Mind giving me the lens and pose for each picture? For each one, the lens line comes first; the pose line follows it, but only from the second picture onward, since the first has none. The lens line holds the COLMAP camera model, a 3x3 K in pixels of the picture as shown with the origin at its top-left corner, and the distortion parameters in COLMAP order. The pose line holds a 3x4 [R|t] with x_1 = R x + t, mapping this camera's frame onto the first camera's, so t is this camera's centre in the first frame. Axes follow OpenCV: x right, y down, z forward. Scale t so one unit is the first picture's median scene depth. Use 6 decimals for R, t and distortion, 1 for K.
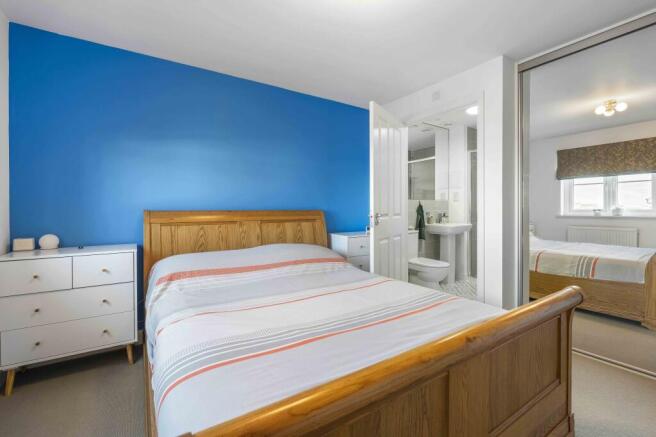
lens RADIAL K [[293.1, 0, 330.6], [0, 293.1, 215.0], [0, 0, 1]] dist [-0.003727, -0.001561]
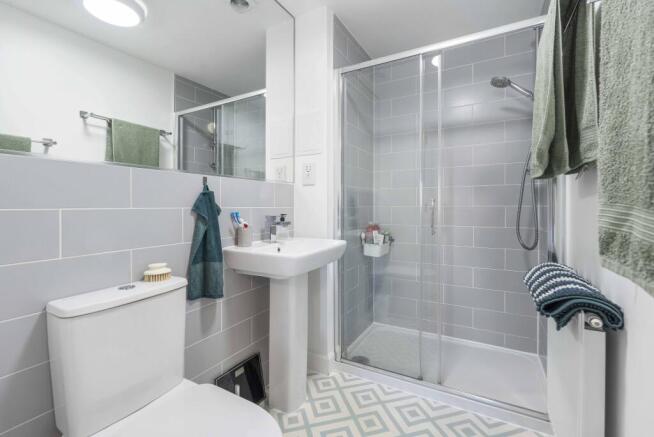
lens RADIAL K [[292.2, 0, 327.0], [0, 292.2, 212.7], [0, 0, 1]] dist [-0.003727, -0.001561]
pose [[0.892894, -0.003450, 0.450253, 0.279047], [0.000283, 0.999975, 0.007101, -0.011943], [-0.450266, -0.006213, 0.892873, 0.655188]]
